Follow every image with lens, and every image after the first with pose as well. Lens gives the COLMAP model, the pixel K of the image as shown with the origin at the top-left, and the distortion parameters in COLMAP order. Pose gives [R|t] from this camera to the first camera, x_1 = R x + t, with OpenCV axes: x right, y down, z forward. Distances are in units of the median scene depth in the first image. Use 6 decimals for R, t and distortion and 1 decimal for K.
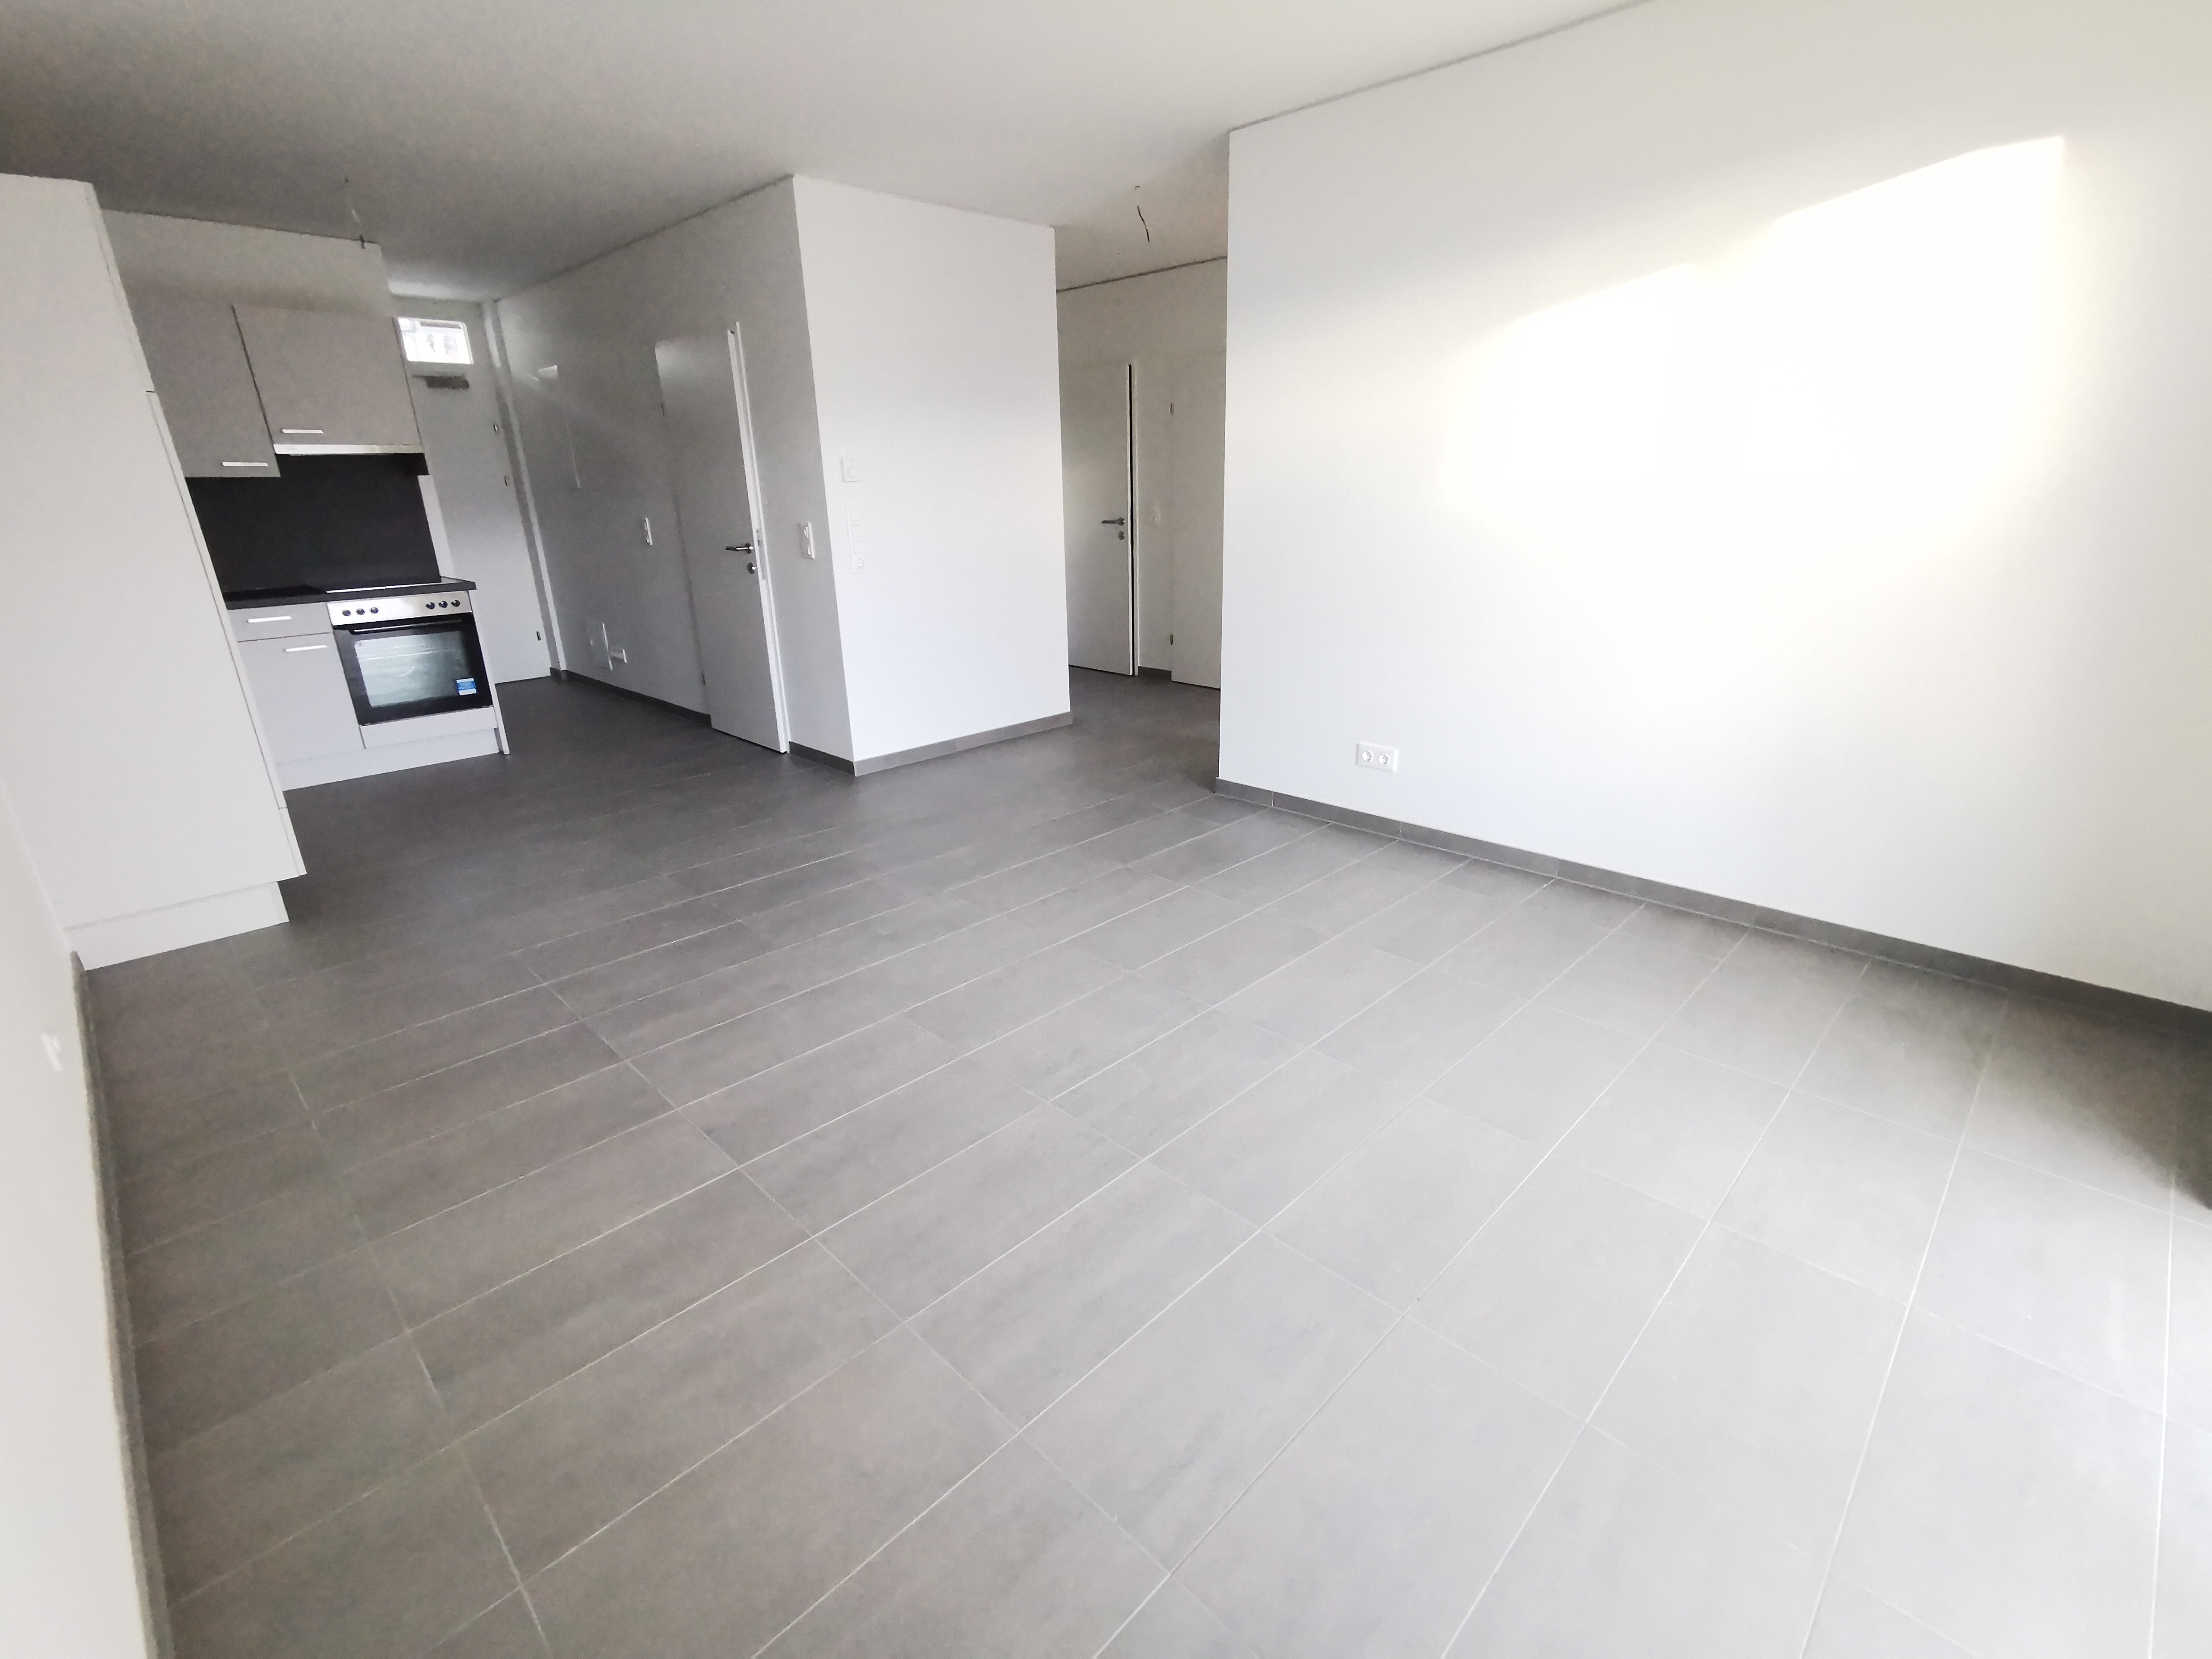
lens RADIAL K [[1016.1, 0, 1096.6], [0, 1016.1, 826.3], [0, 0, 1]] dist [-0.007693, 0.008897]
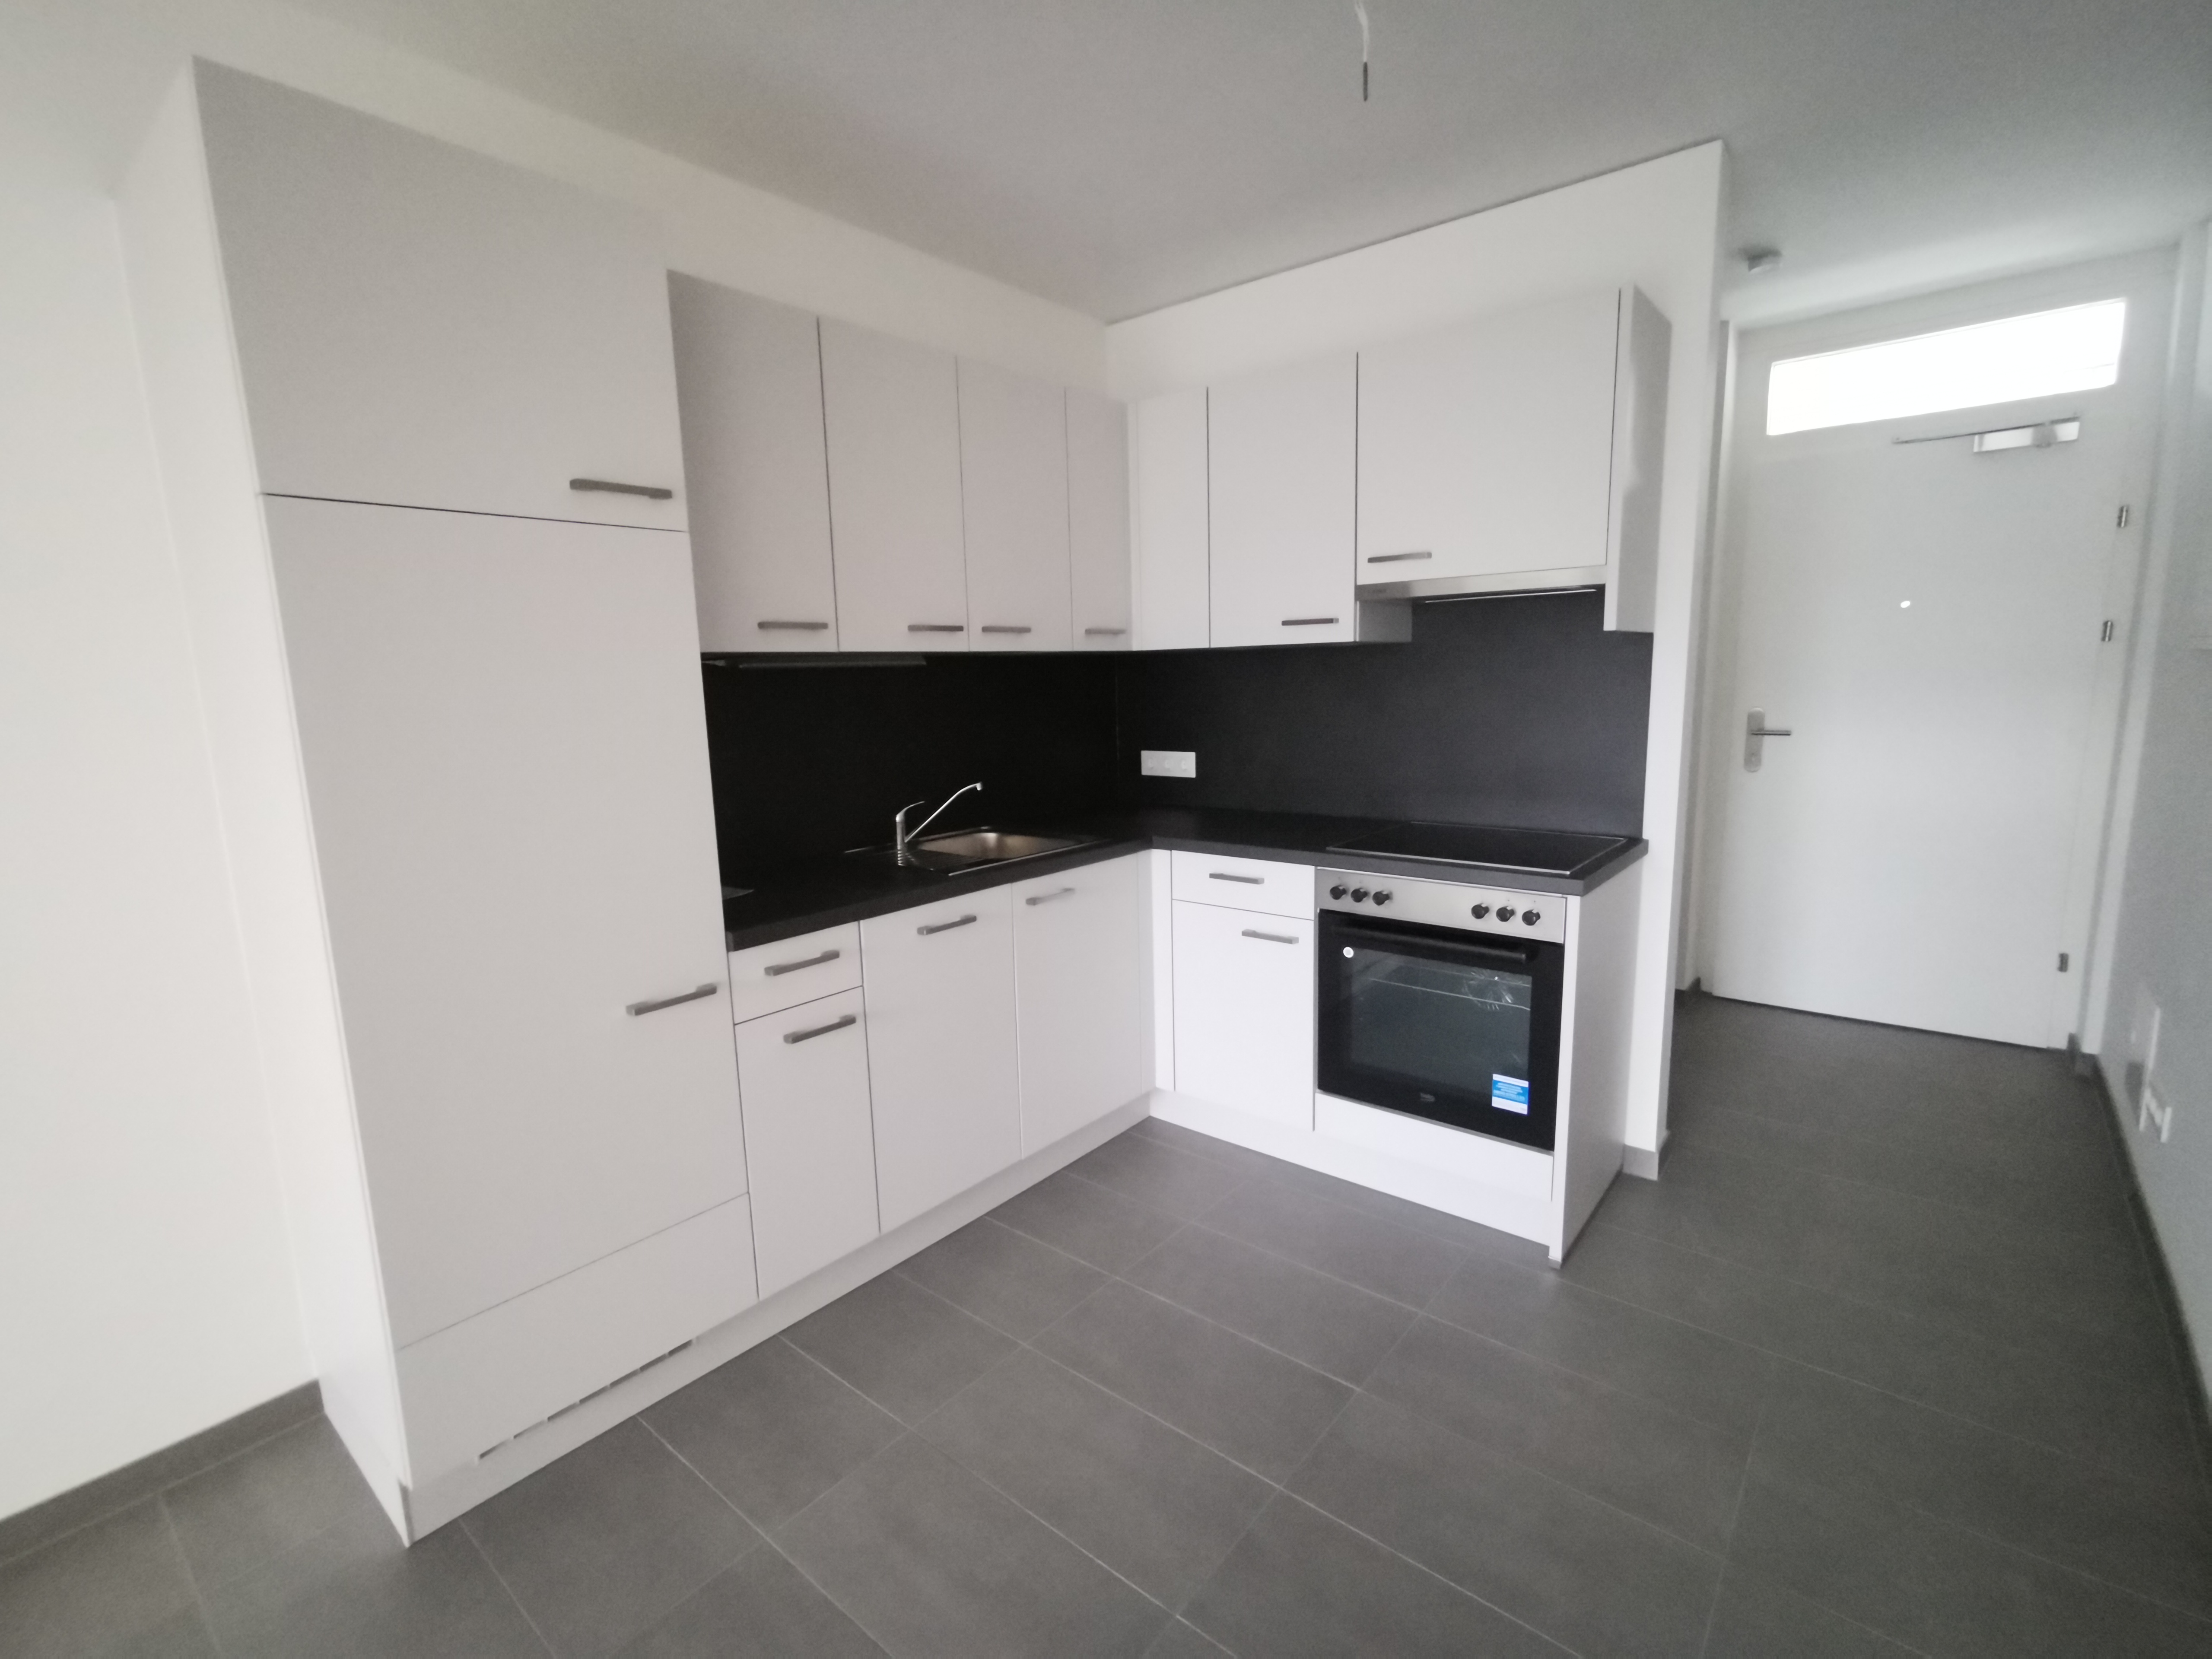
lens RADIAL K [[1016.1, 0, 1101.4], [0, 1016.1, 844.7], [0, 0, 1]] dist [-0.007693, 0.008897]
pose [[0.096598, 0.186043, -0.977782, -0.250749], [-0.304446, 0.940815, 0.148932, -0.278106], [0.947619, 0.283295, 0.147521, 0.814565]]
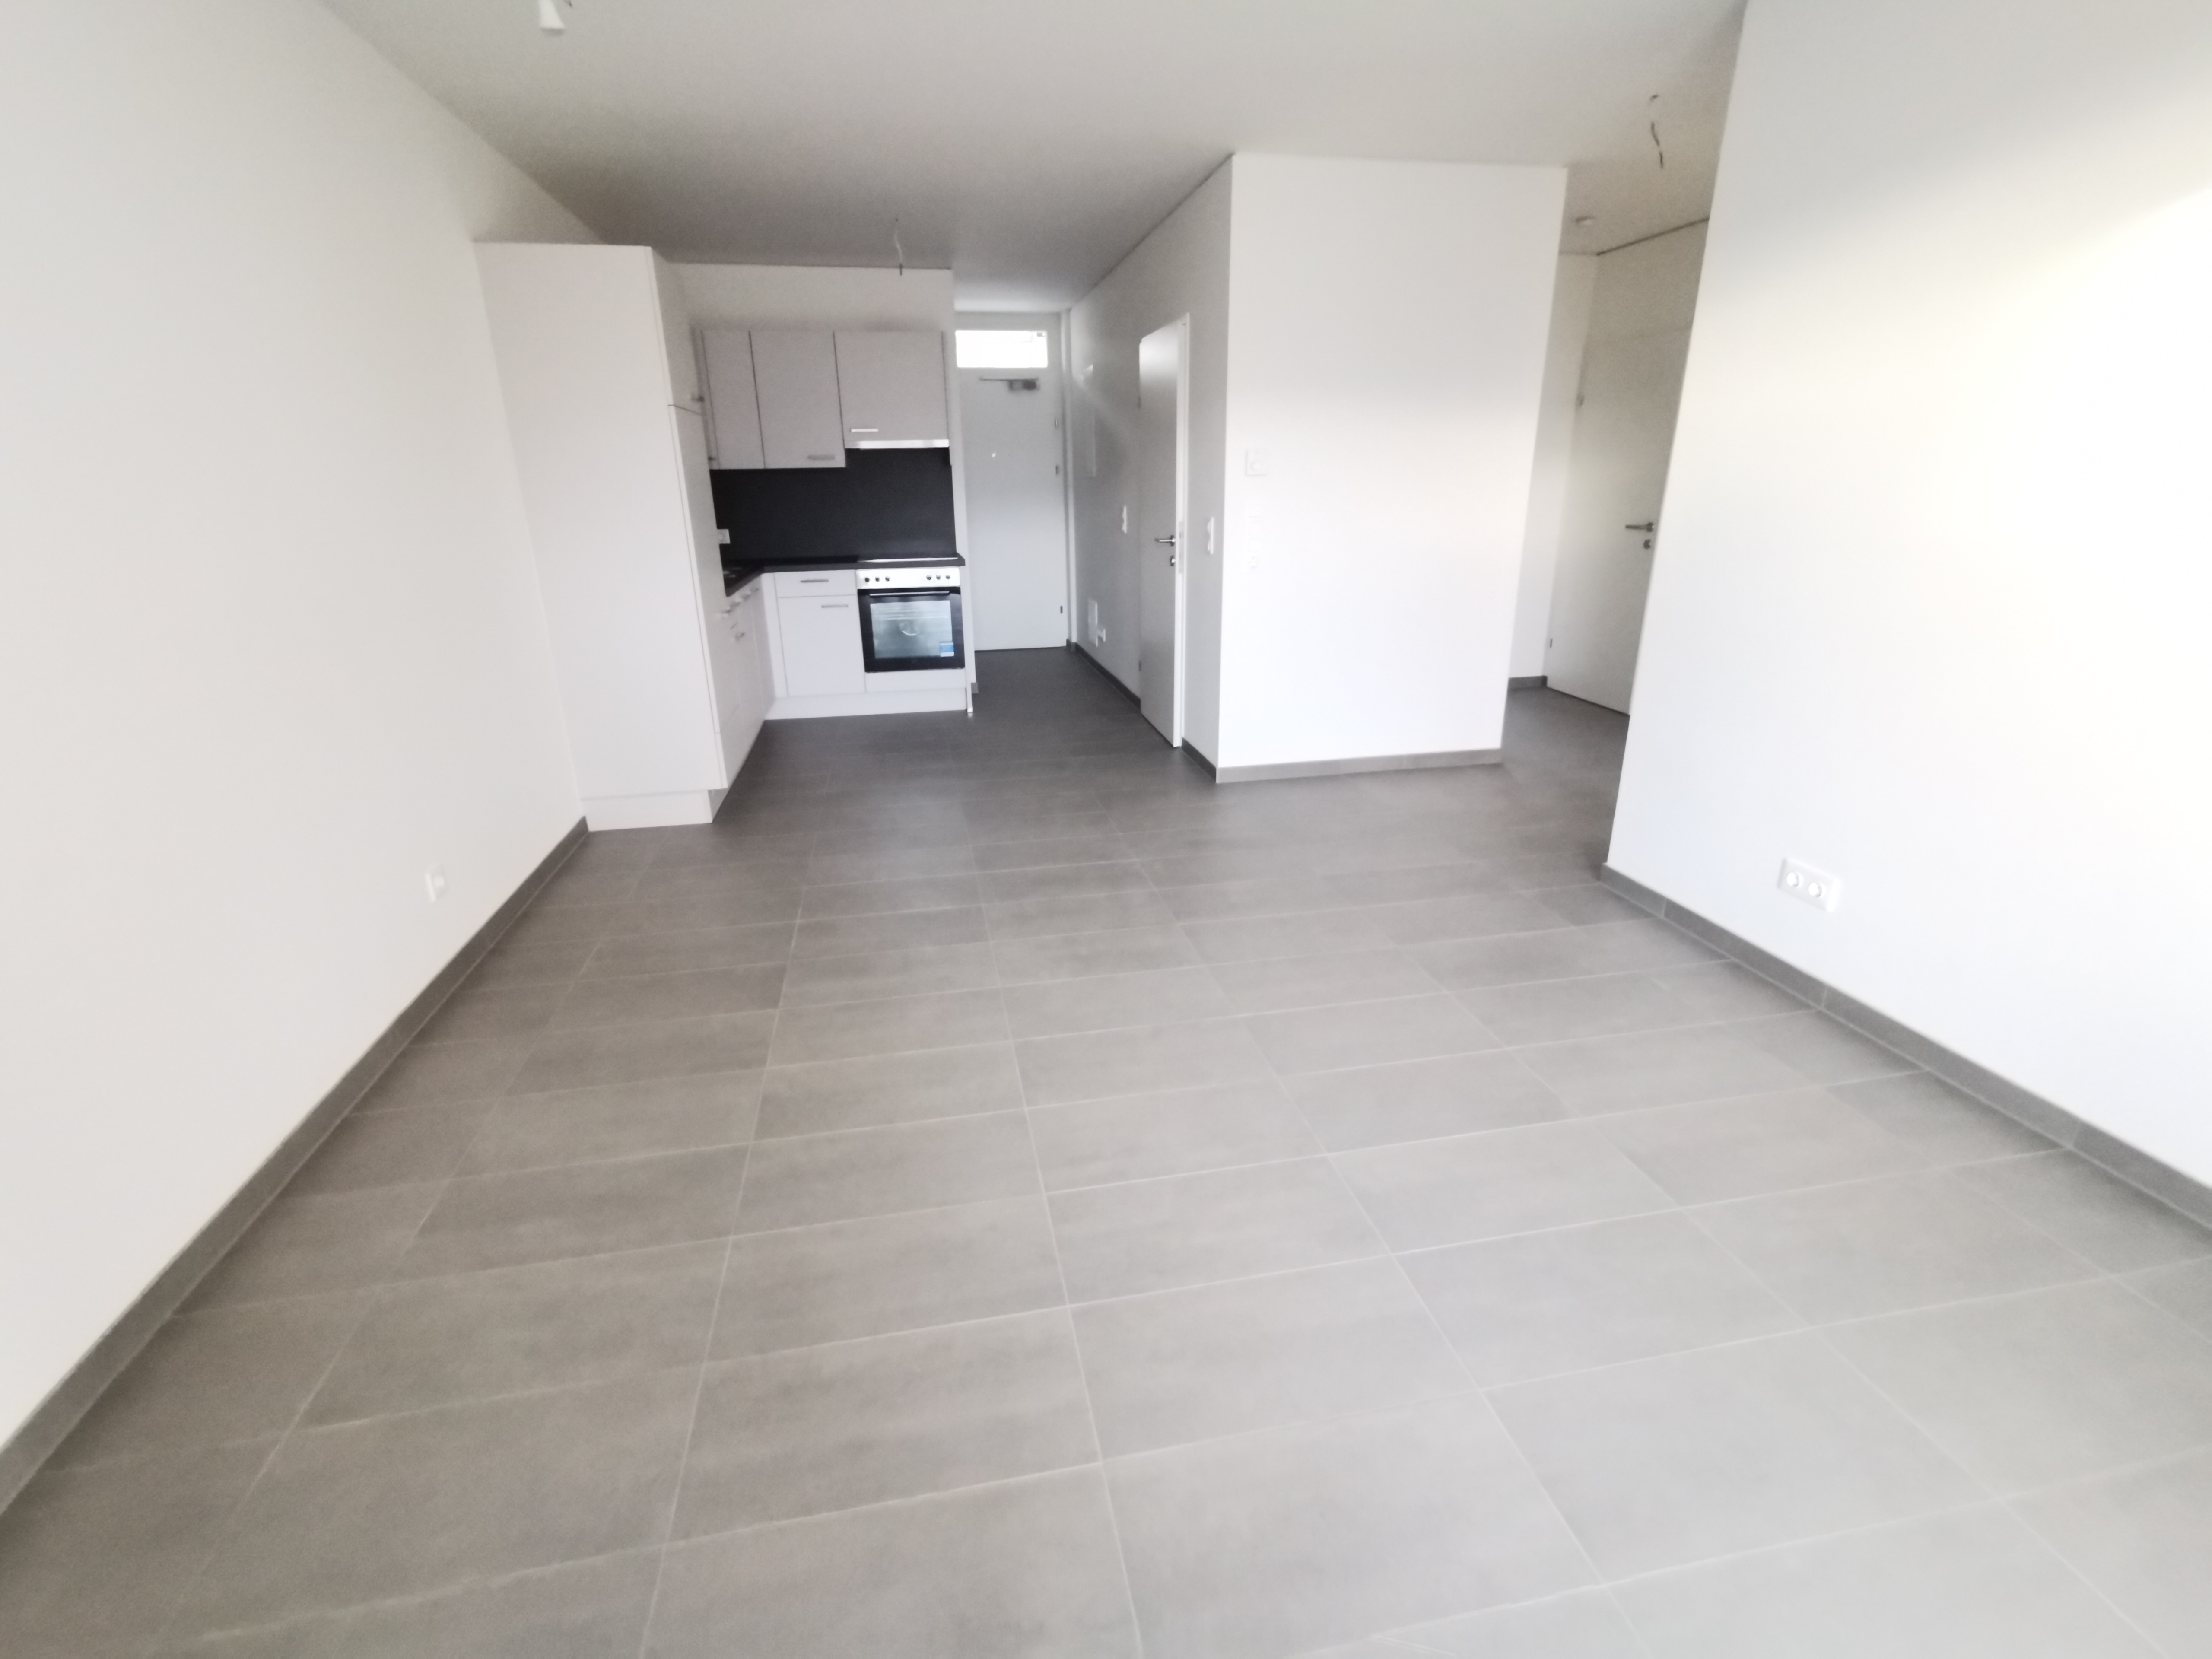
lens RADIAL K [[1016.1, 0, 1099.9], [0, 1016.1, 829.2], [0, 0, 1]] dist [-0.007693, 0.008897]
pose [[0.830739, 0.191687, -0.522617, 0.185494], [-0.185892, 0.980475, 0.064131, -0.048165], [0.524706, 0.043875, 0.850152, 0.129440]]
